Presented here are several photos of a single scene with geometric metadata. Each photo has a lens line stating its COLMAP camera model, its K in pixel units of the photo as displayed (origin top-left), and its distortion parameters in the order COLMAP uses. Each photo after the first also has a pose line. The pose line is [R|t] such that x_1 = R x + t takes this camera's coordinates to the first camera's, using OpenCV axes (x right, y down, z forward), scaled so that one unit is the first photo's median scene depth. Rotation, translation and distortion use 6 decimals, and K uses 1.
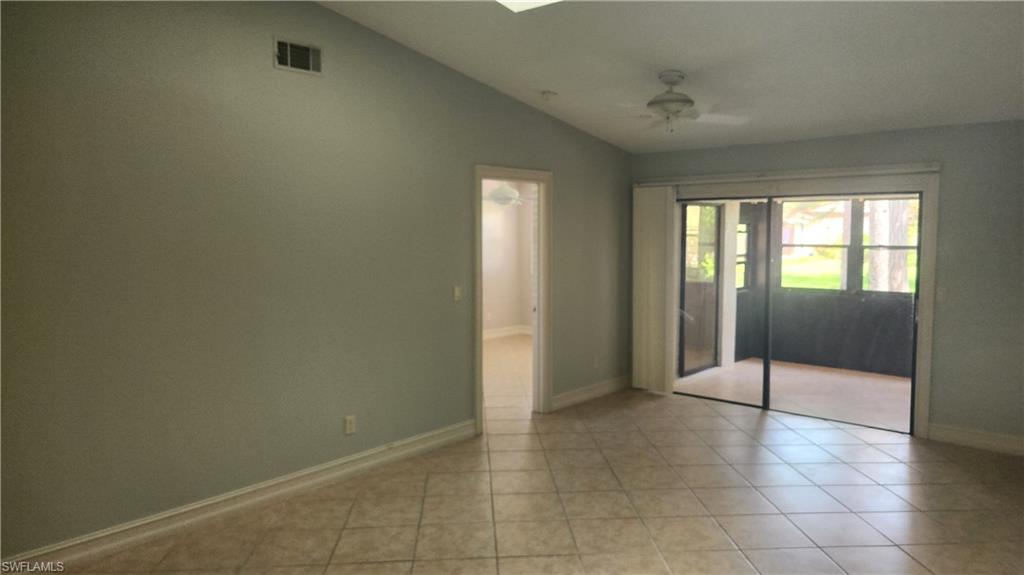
lens RADIAL K [[713.3, 0, 511.5], [0, 713.3, 277.3], [0, 0, 1]] dist [0.051805, -0.001059]
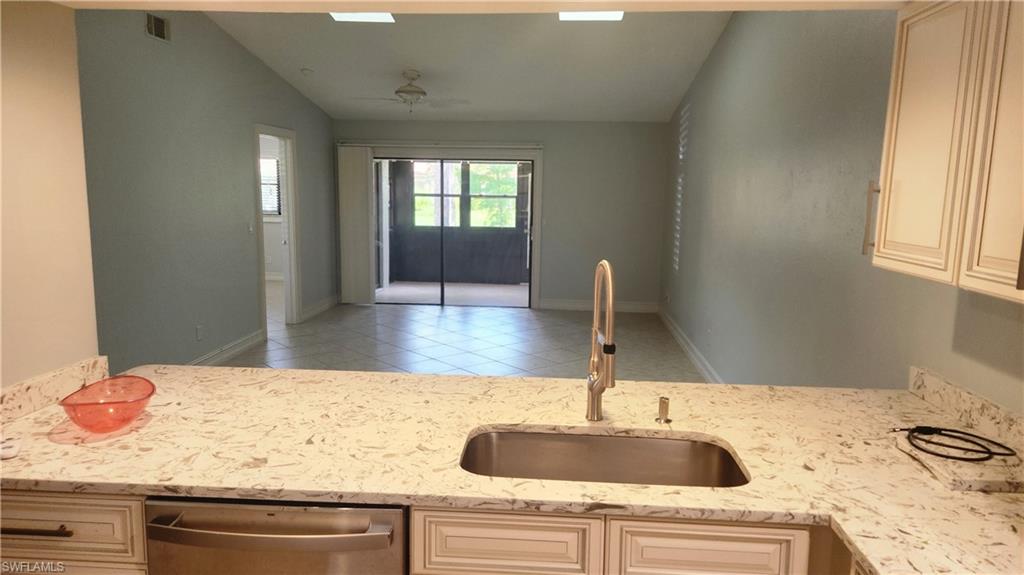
lens RADIAL K [[692.9, 0, 518.5], [0, 692.9, 286.8], [0, 0, 1]] dist [0.047555, -0.003641]
pose [[0.797433, -0.073419, 0.598924, -0.353011], [0.025419, 0.995776, 0.088224, 0.023231], [-0.602872, -0.055129, 0.795931, -0.207476]]
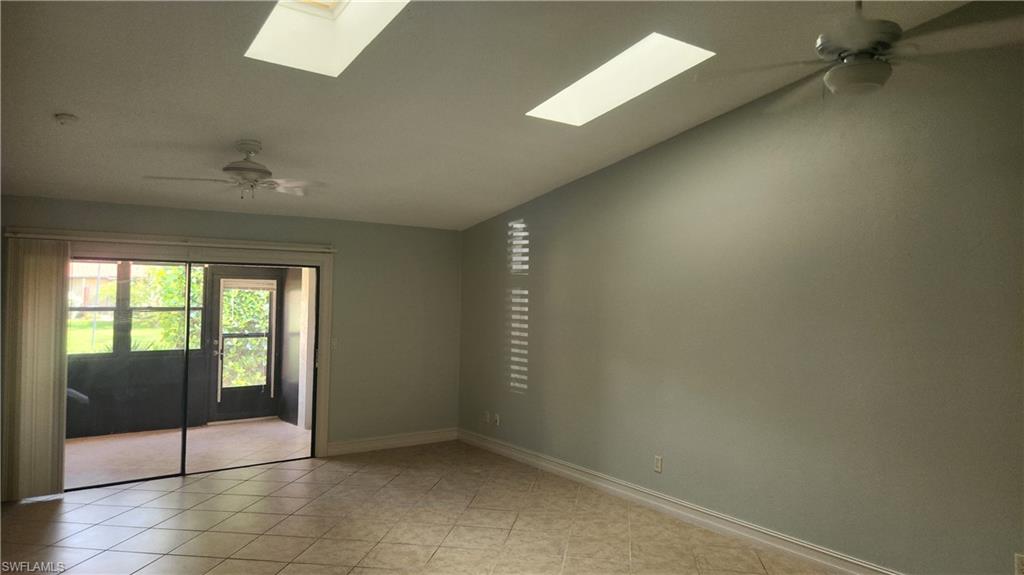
lens RADIAL K [[692.9, 0, 518.5], [0, 692.9, 286.8], [0, 0, 1]] dist [0.047555, -0.003641]
pose [[0.223014, 0.012107, 0.974740, -0.471249], [0.052371, 0.998330, -0.024383, -0.026518], [-0.973407, 0.056486, 0.222007, 0.310727]]
